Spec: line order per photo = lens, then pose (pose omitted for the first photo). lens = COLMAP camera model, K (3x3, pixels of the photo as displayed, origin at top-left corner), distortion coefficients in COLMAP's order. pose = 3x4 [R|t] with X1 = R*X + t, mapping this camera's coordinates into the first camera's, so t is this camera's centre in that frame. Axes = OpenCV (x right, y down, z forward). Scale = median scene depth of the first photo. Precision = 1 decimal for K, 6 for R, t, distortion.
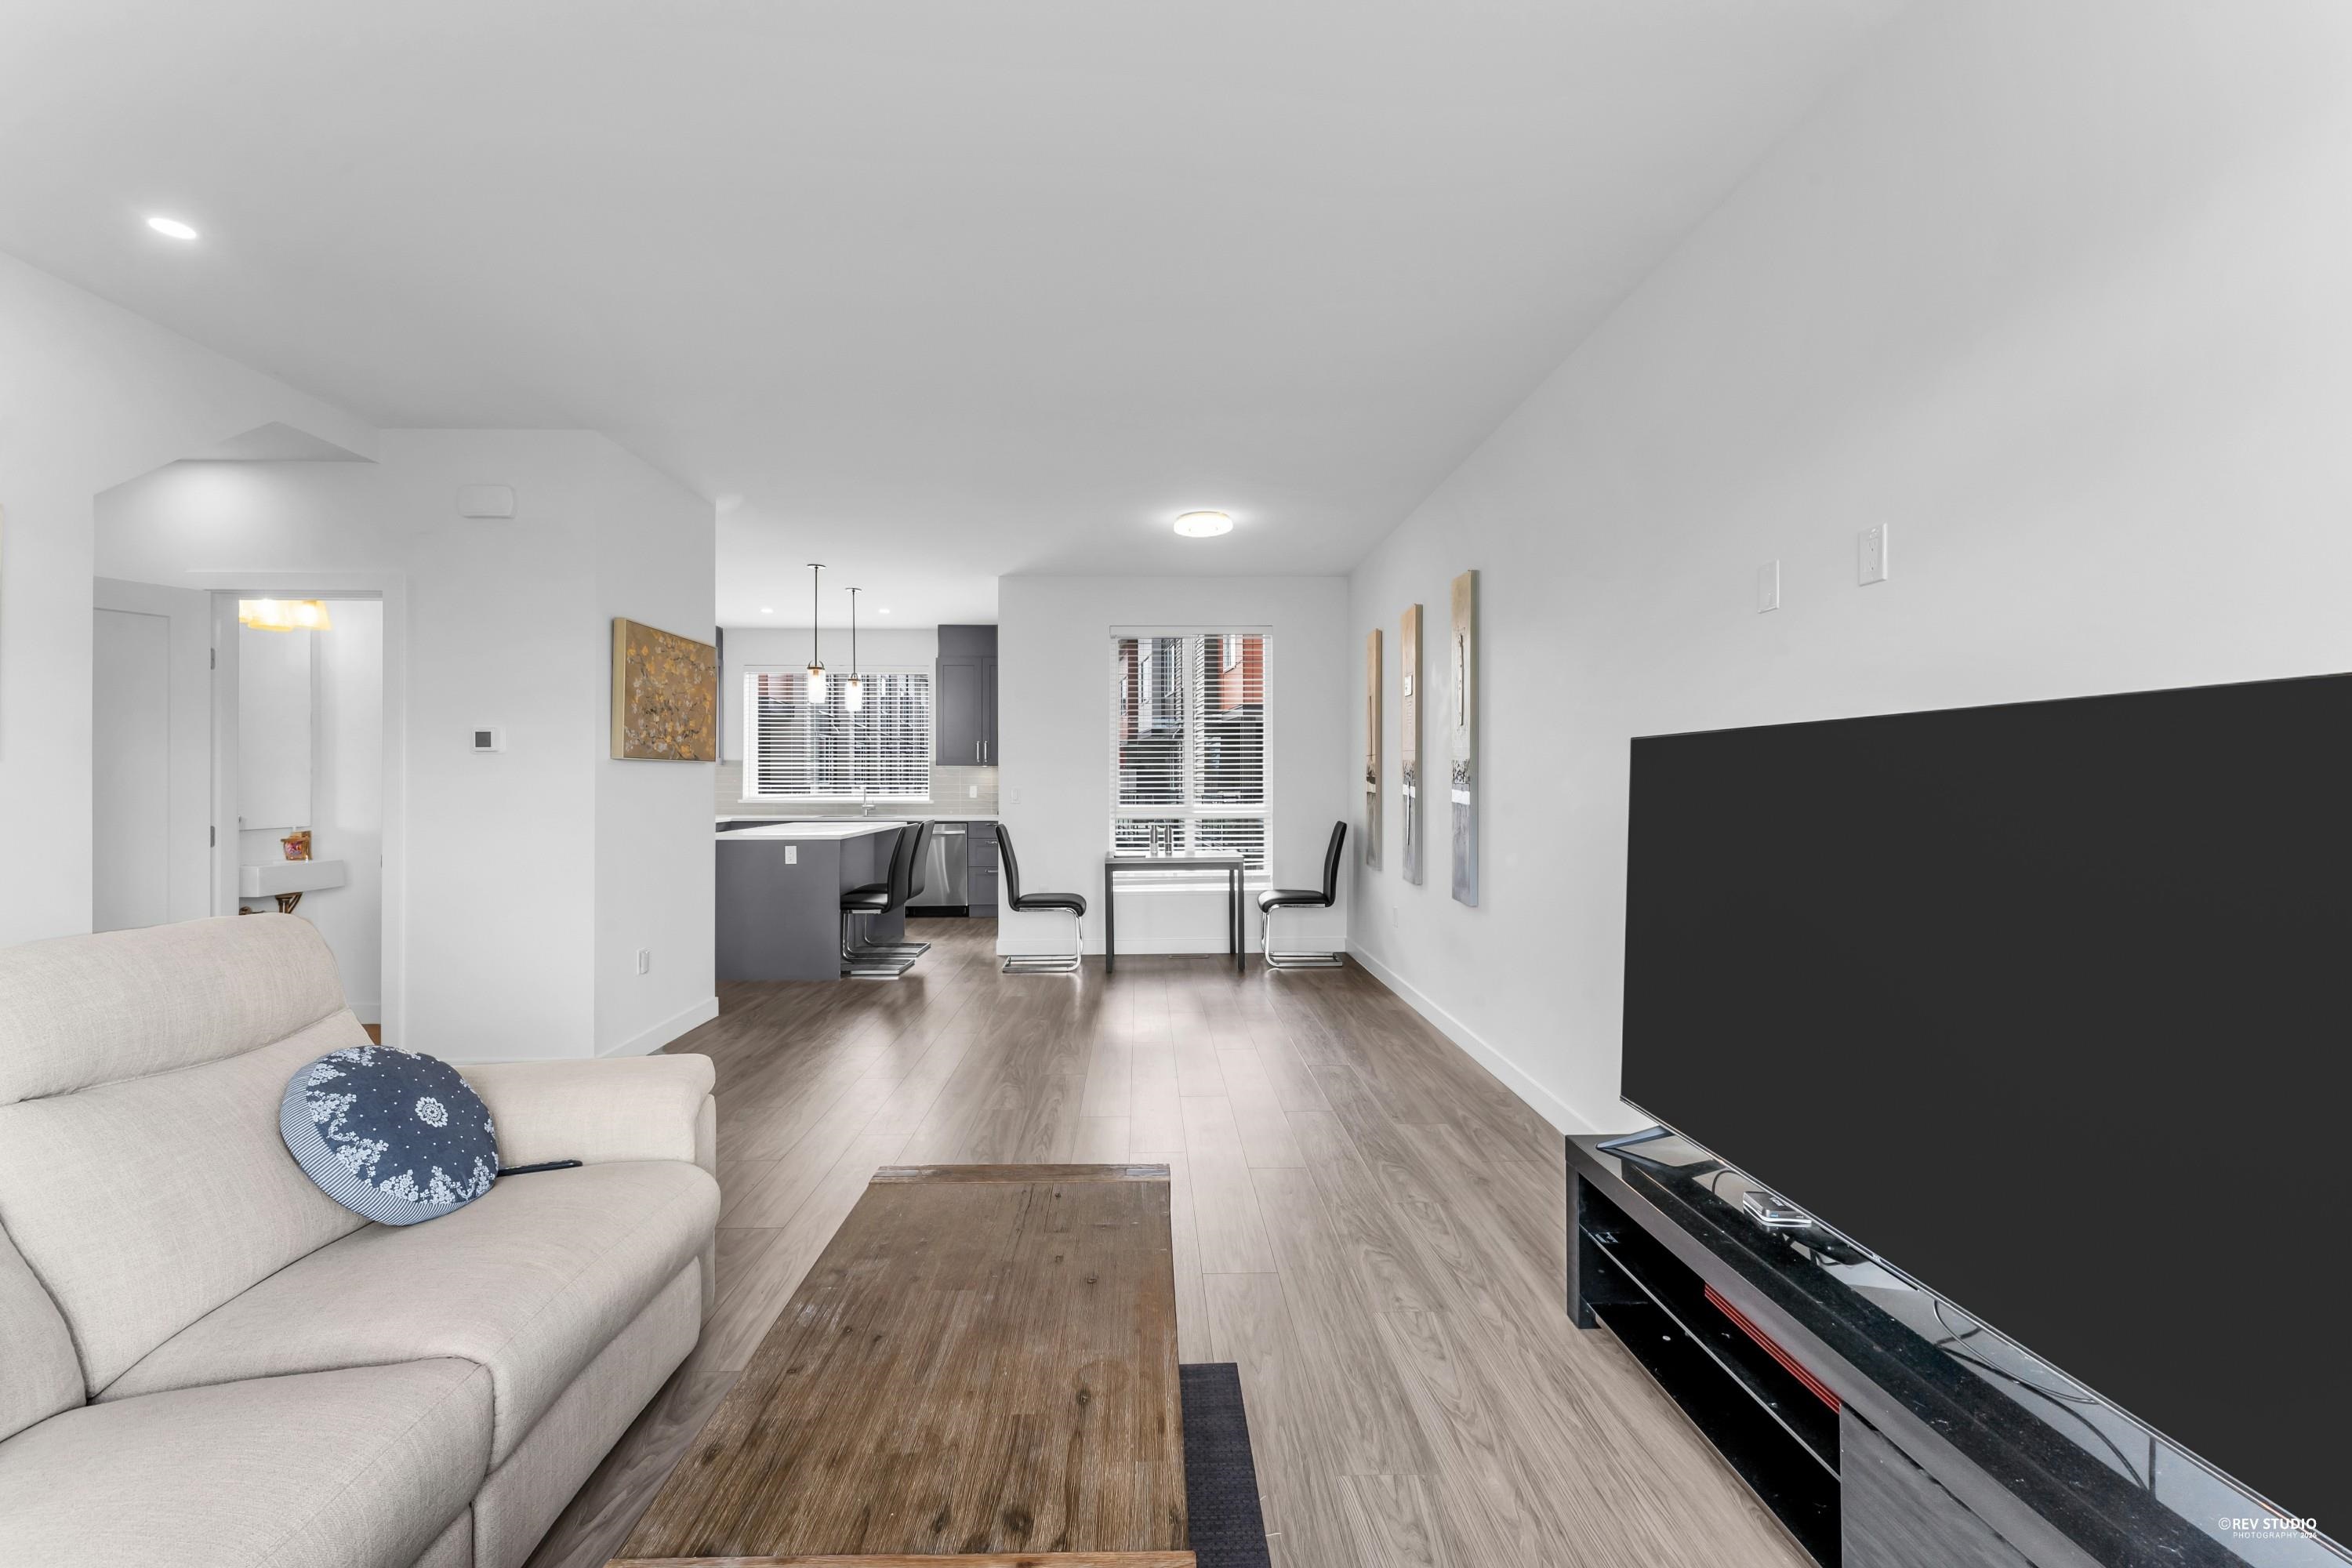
lens RADIAL K [[973.3, 0, 1171.8], [0, 973.3, 780.6], [0, 0, 1]] dist [-0.001348, -0.000121]
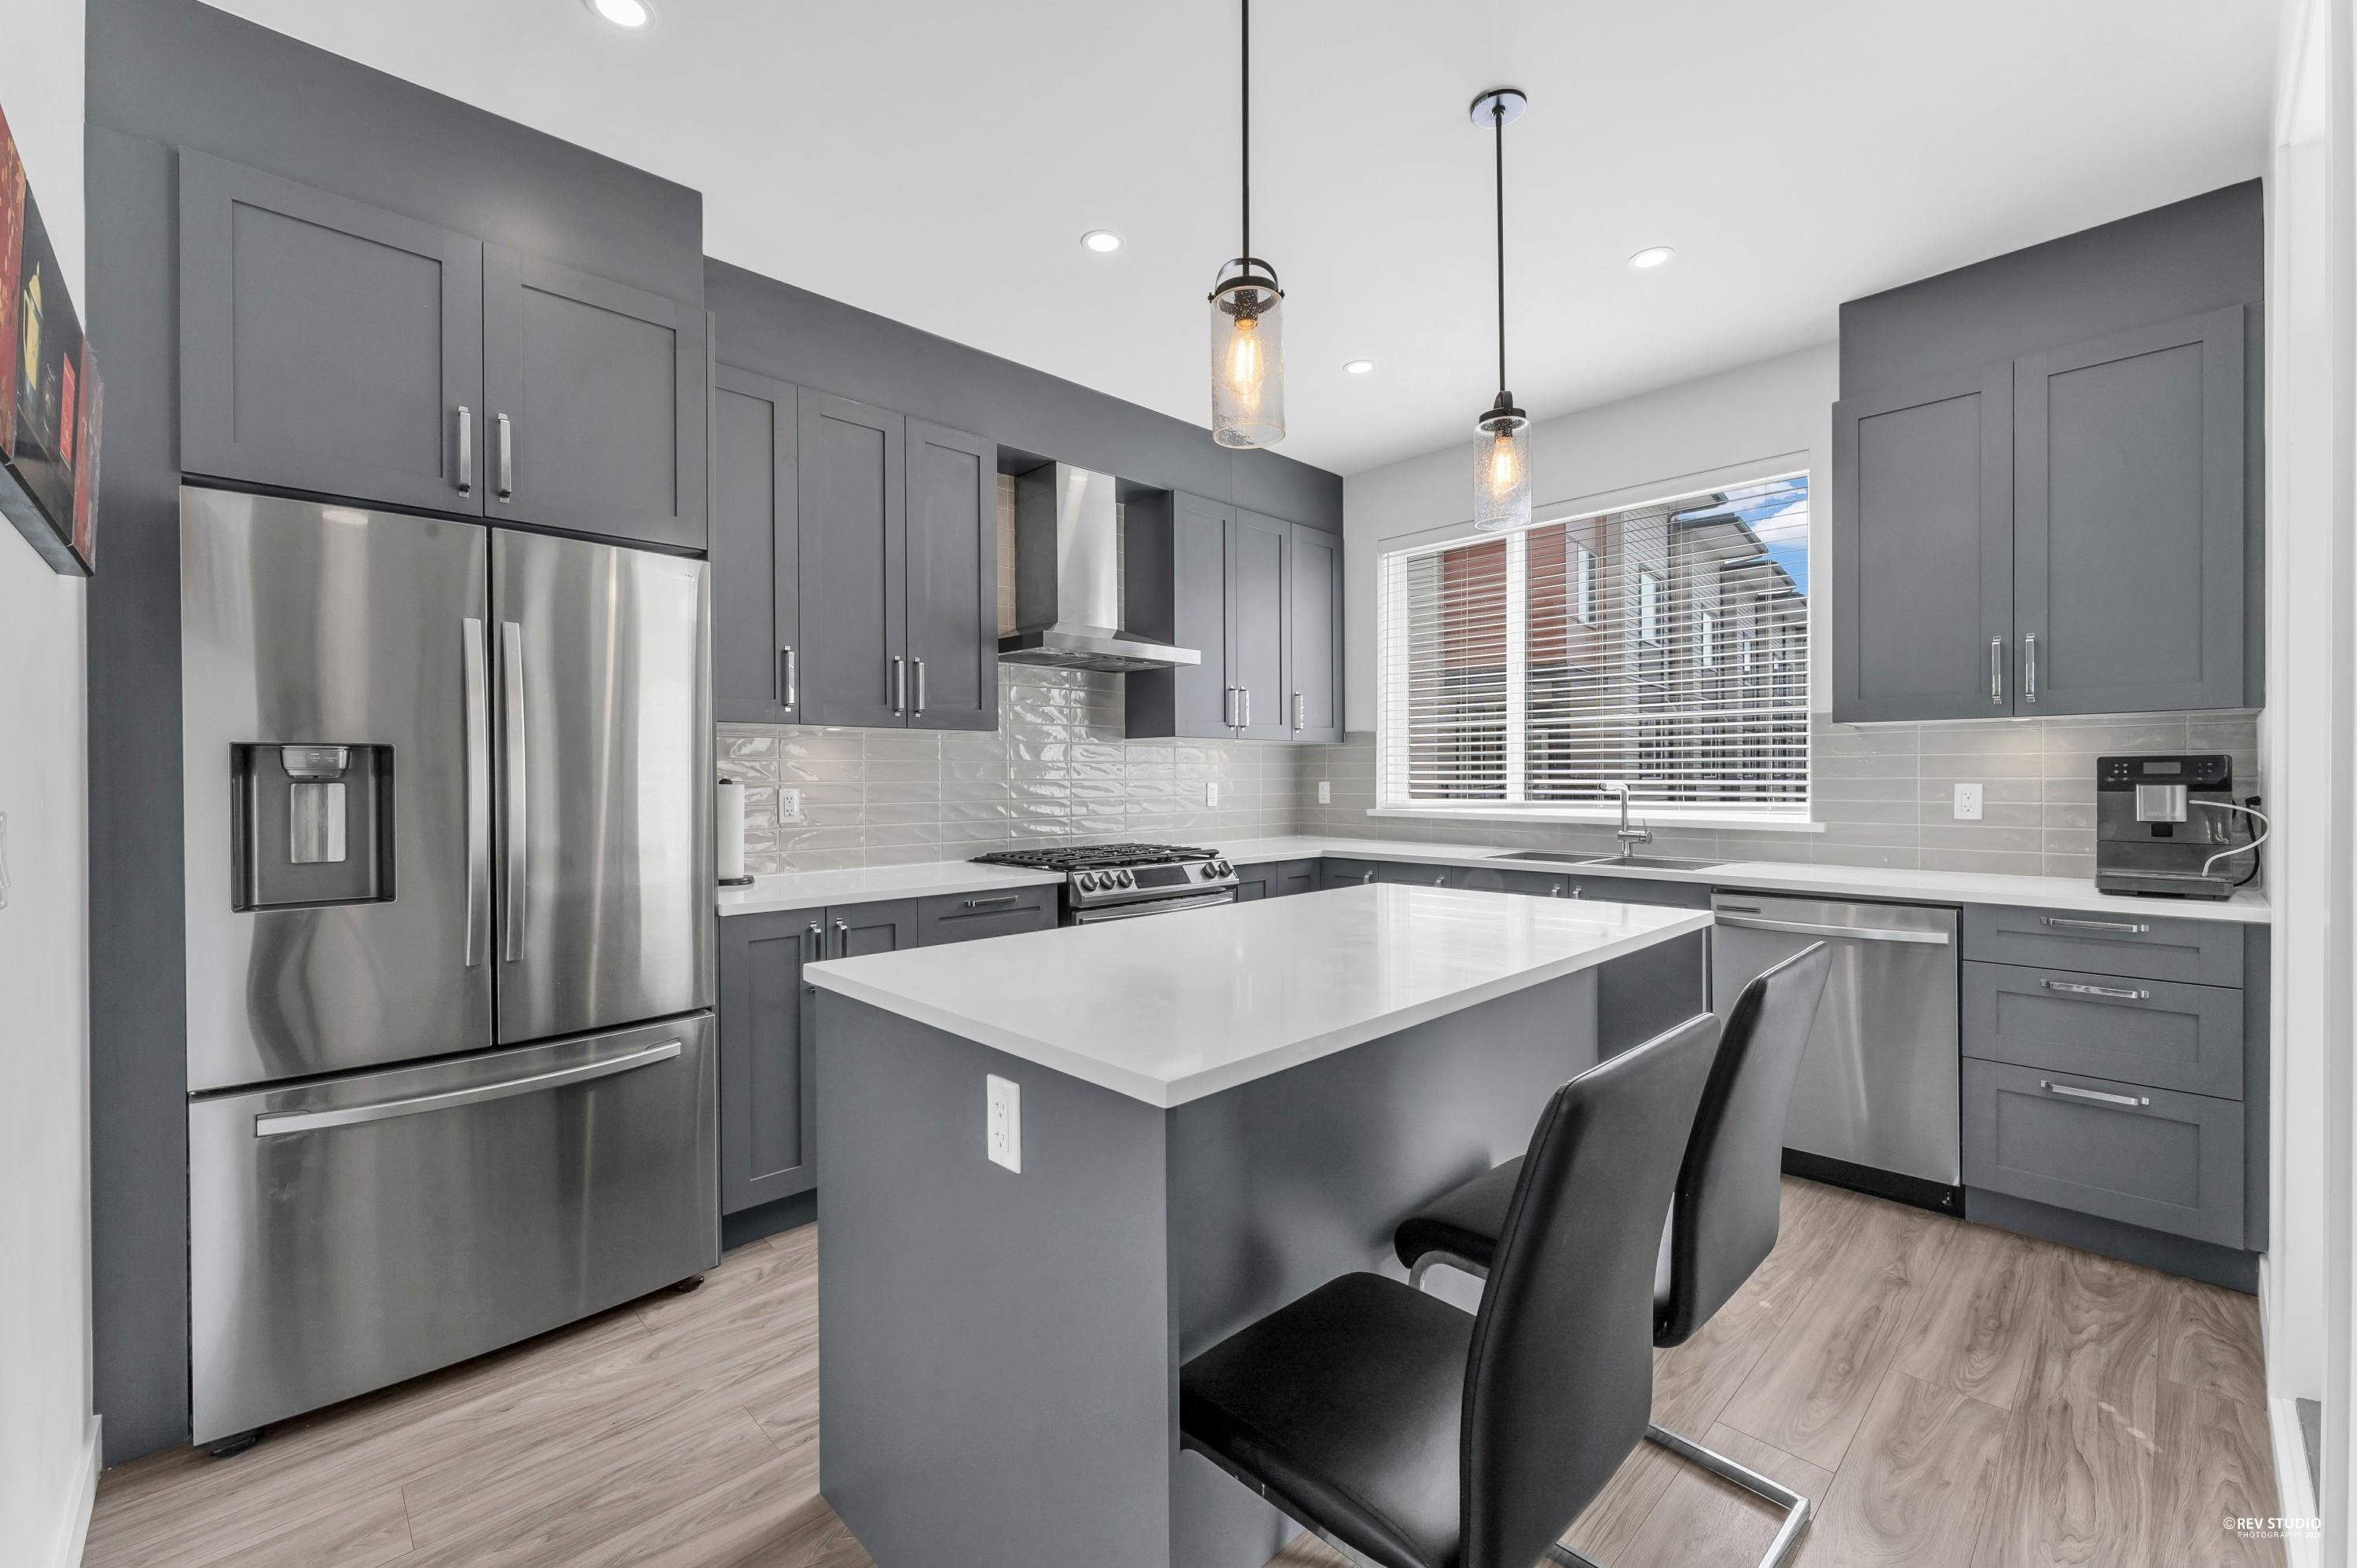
lens RADIAL K [[975.3, 0, 1174.3], [0, 975.3, 780.6], [0, 0, 1]] dist [-0.001348, -0.000121]
pose [[0.674506, -0.002809, -0.738264, -0.198717], [0.003886, 0.999992, -0.000255, 0.004682], [0.738259, -0.002697, 0.674512, 0.815982]]
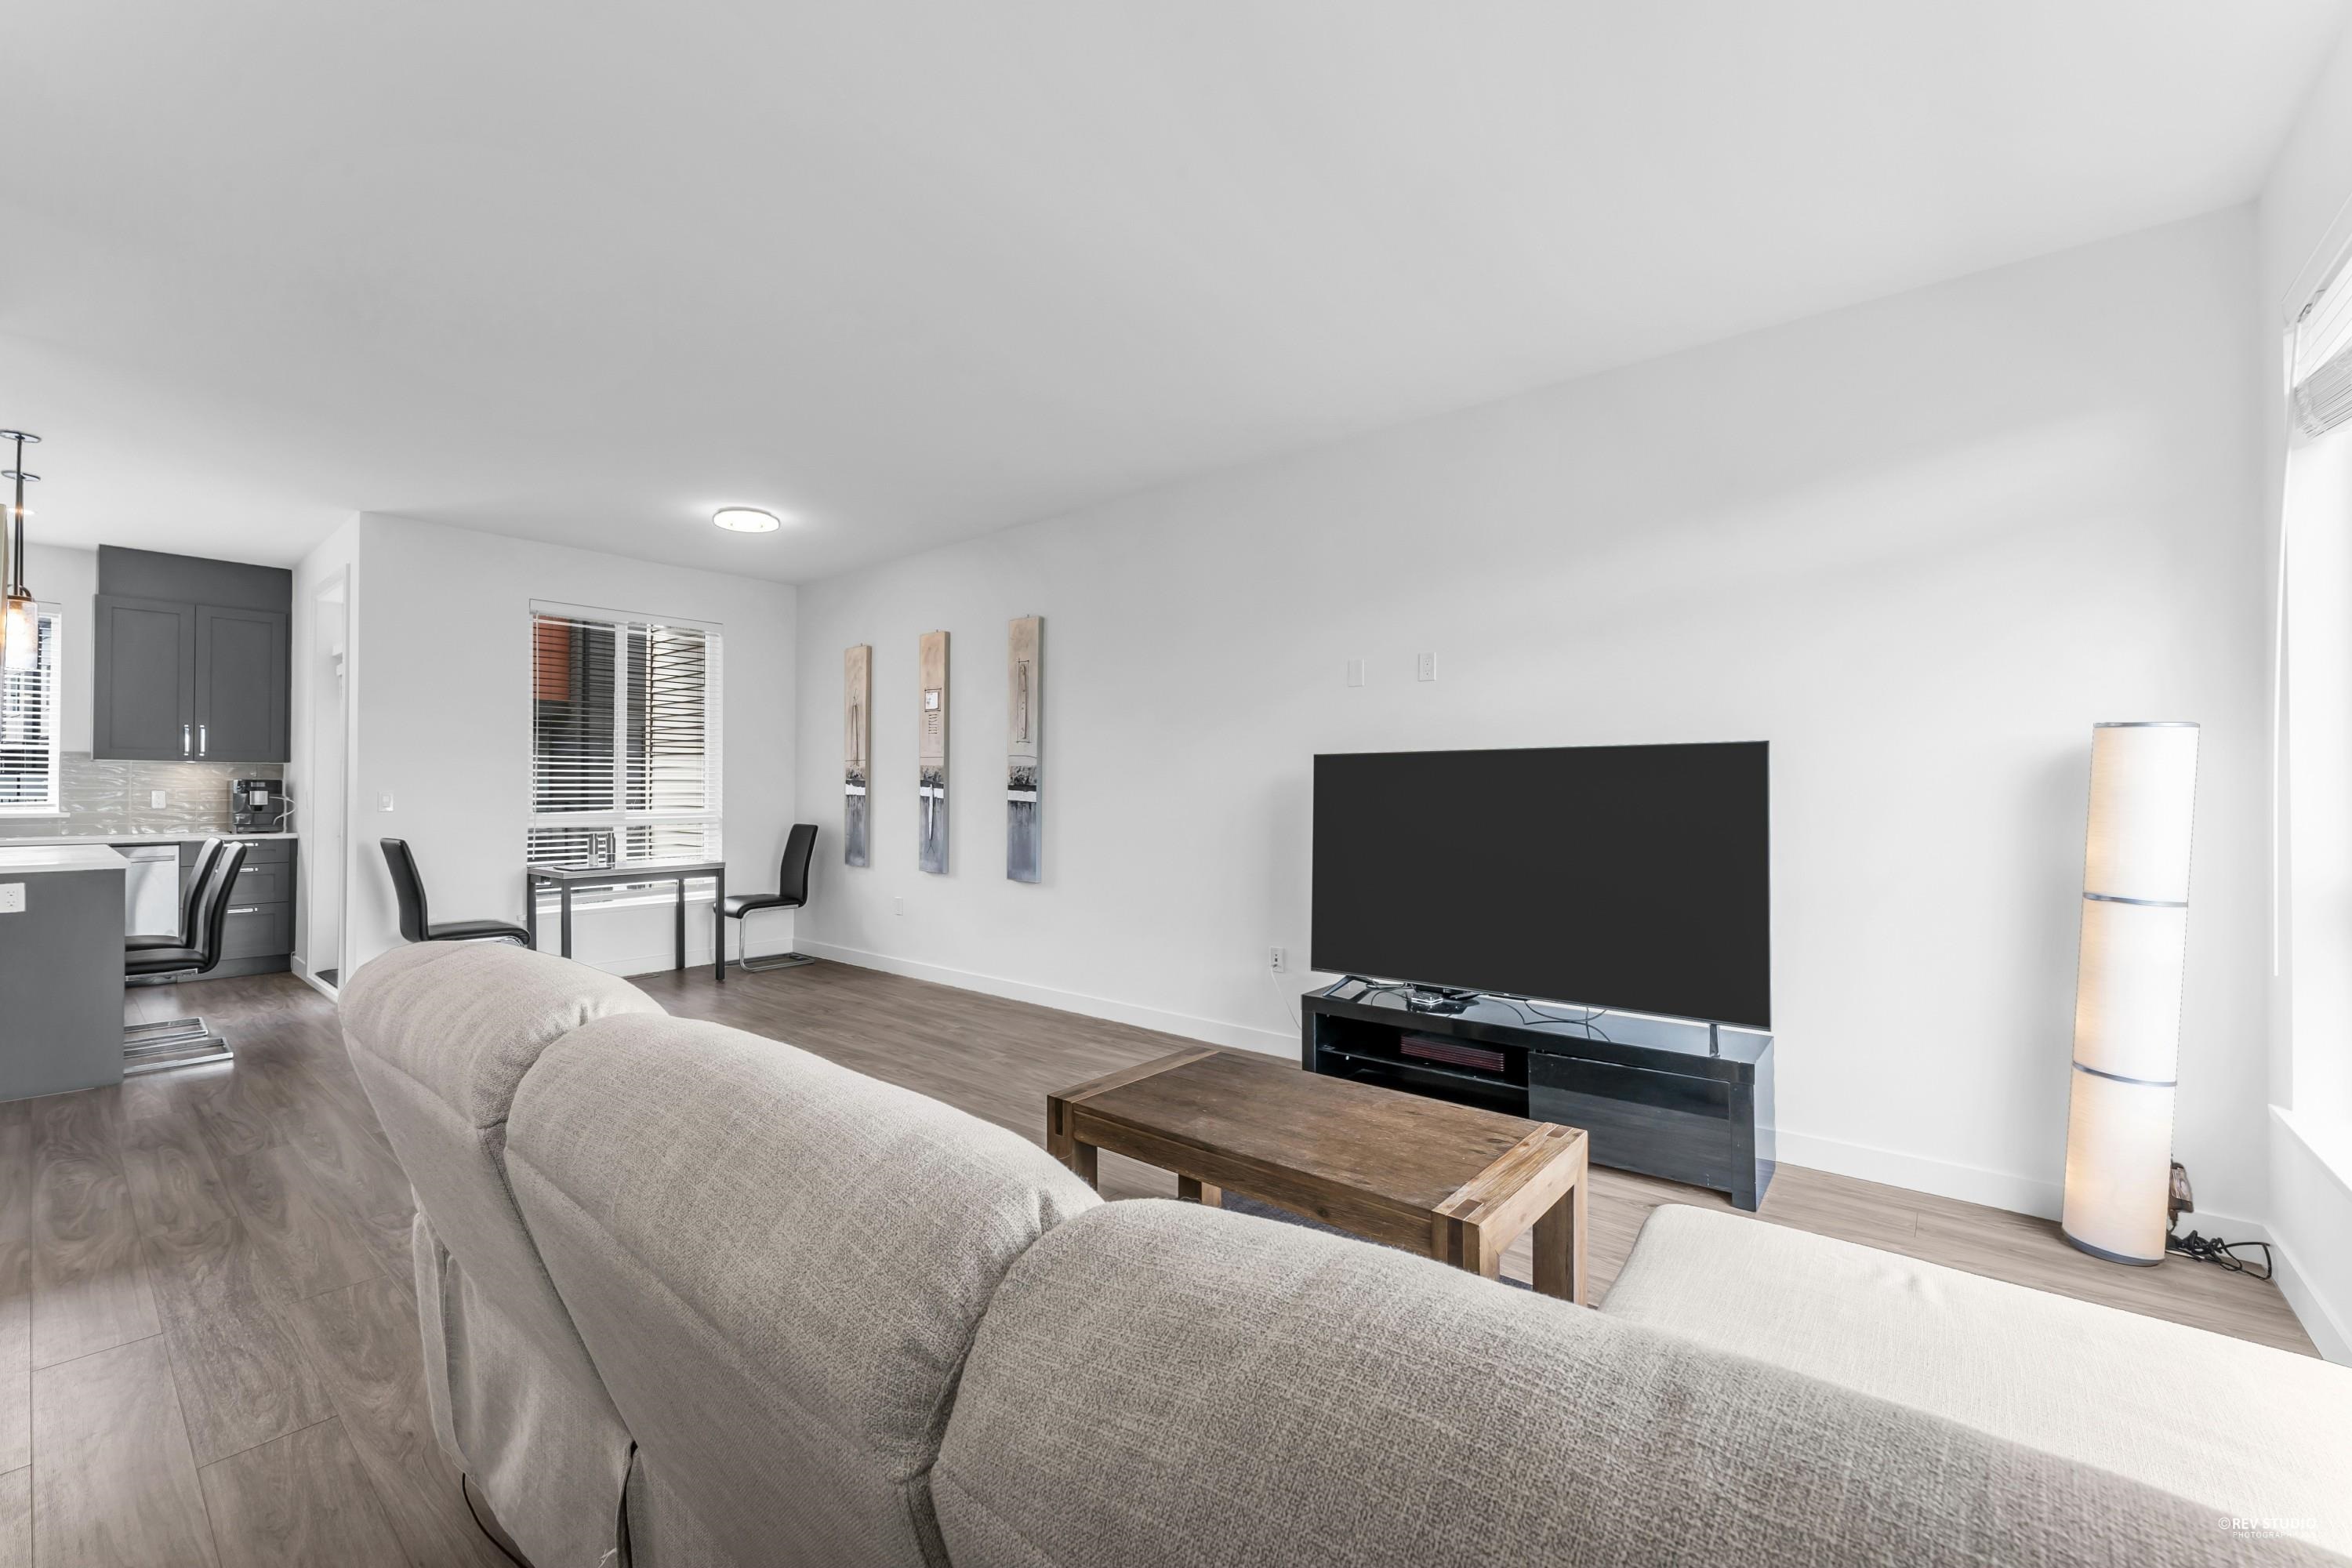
lens RADIAL K [[973.3, 0, 1171.8], [0, 973.3, 780.6], [0, 0, 1]] dist [-0.001348, -0.000121]
pose [[0.643185, 0.007479, 0.765674, -0.371709], [-0.000496, 0.999956, -0.009352, 0.006127], [-0.765711, 0.005635, 0.643160, 0.037323]]
